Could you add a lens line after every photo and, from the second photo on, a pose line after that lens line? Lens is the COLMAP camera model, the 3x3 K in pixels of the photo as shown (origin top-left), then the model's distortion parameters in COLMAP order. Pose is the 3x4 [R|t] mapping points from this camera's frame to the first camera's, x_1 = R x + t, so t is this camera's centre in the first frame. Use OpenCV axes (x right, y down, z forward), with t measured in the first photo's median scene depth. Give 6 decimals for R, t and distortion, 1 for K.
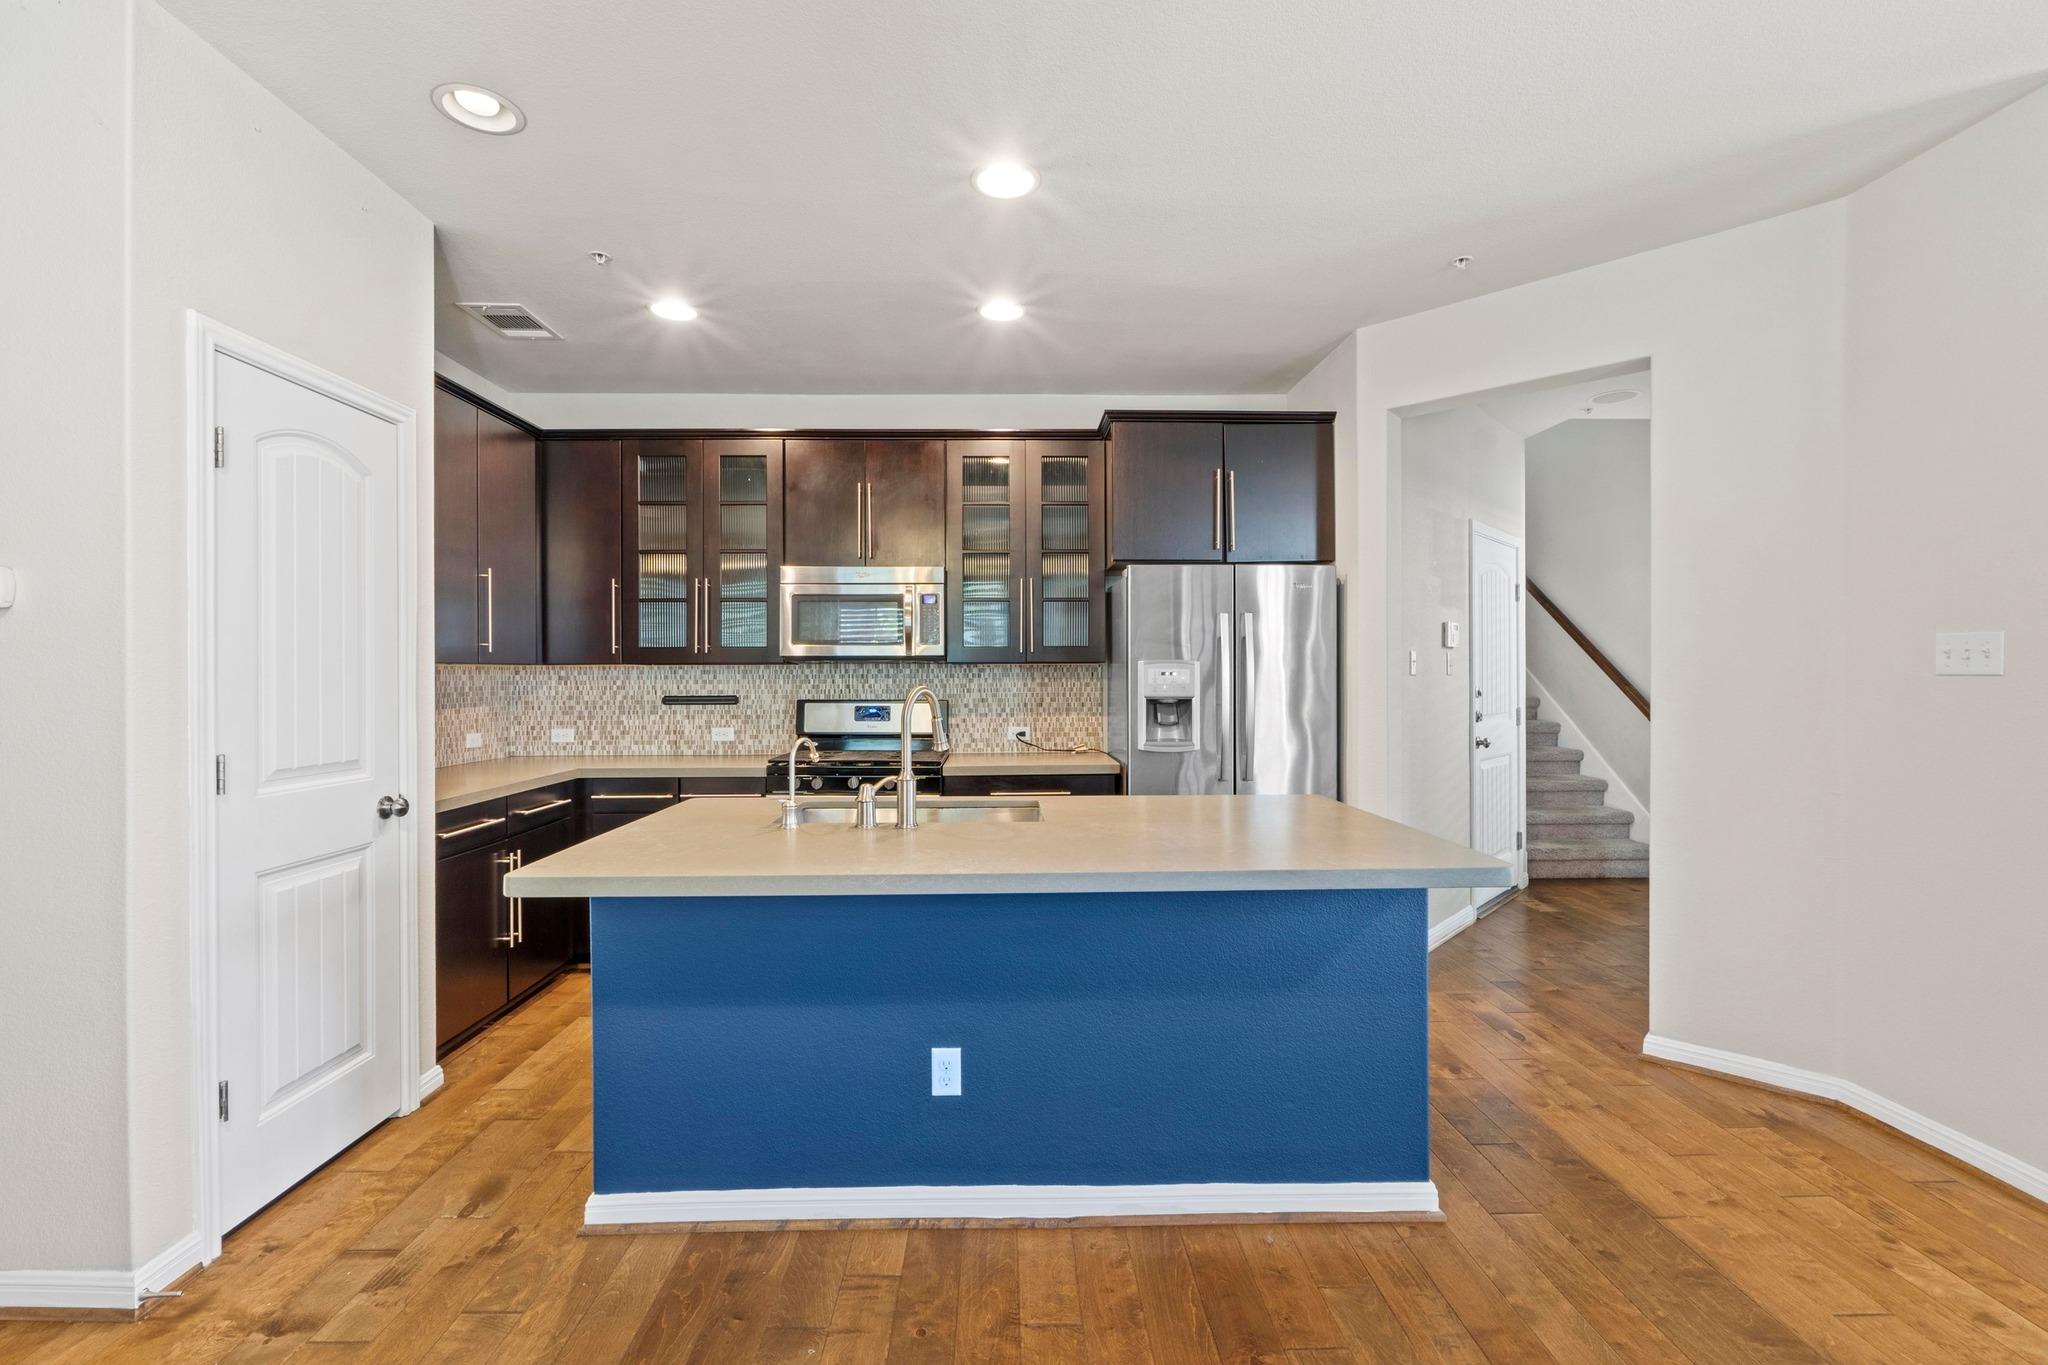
lens RADIAL K [[880.6, 0, 1016.5], [0, 880.6, 677.6], [0, 0, 1]] dist [-0.004320, 0.000081]
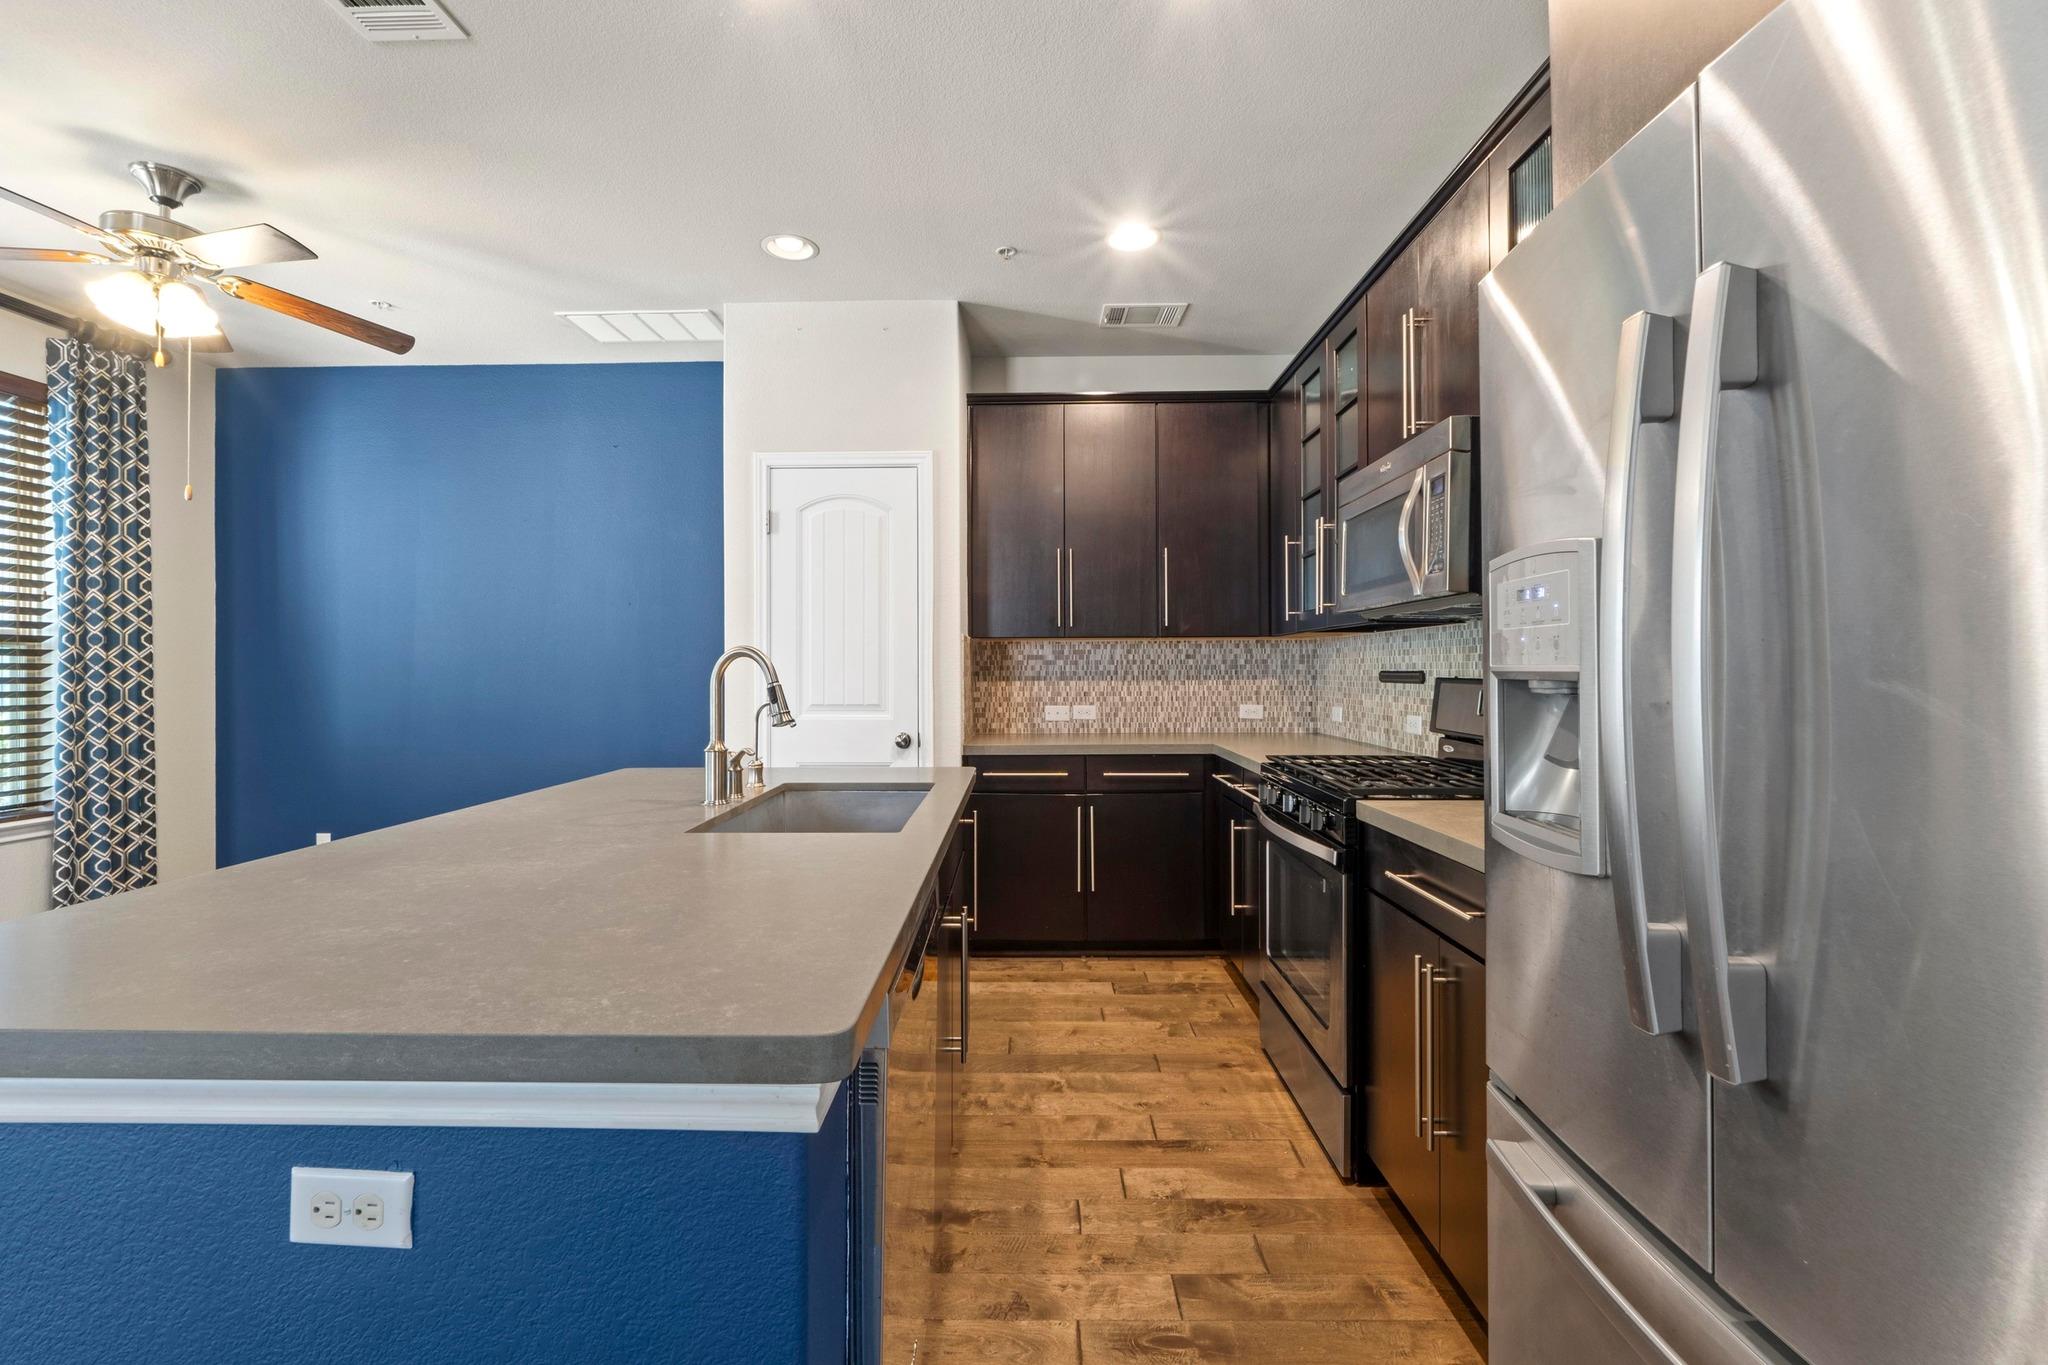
lens RADIAL K [[879.8, 0, 1012.2], [0, 879.8, 656.9], [0, 0, 1]] dist [-0.007173, -0.000785]
pose [[-0.035909, -0.010454, -0.999300, 0.423782], [0.001365, 0.999944, -0.010510, 0.017470], [0.999354, -0.001741, -0.035893, 0.750027]]
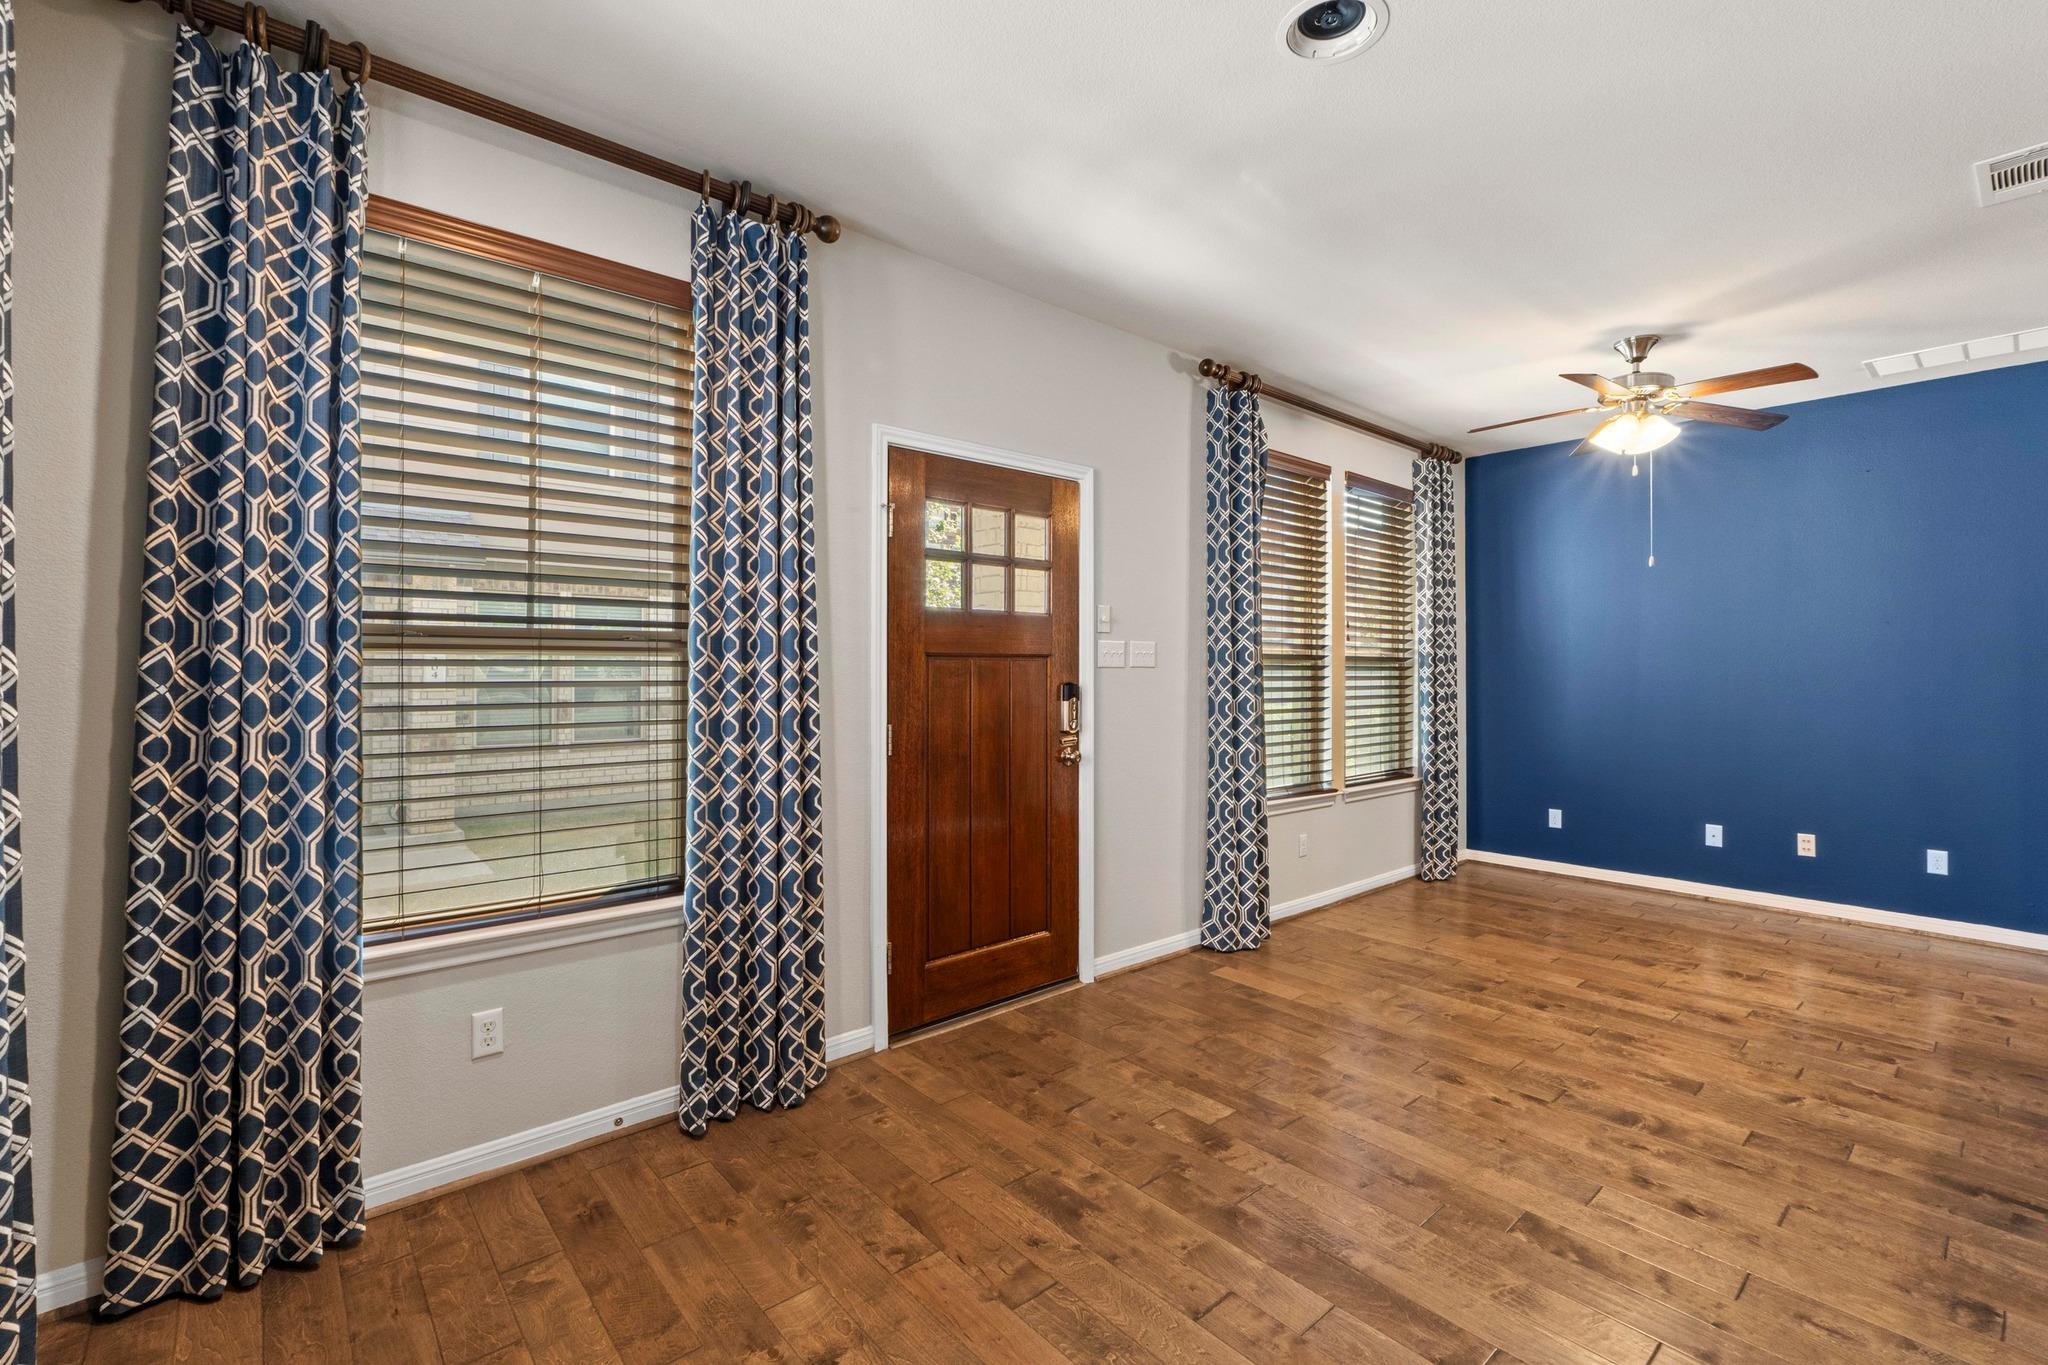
lens RADIAL K [[893.3, 0, 1026.8], [0, 893.3, 647.4], [0, 0, 1]] dist [-0.005806, -0.000780]
pose [[-0.765192, -0.014982, -0.643627, 0.891044], [-0.003878, 0.999818, -0.018662, -0.001738], [0.643790, -0.011784, -0.765111, 0.410292]]
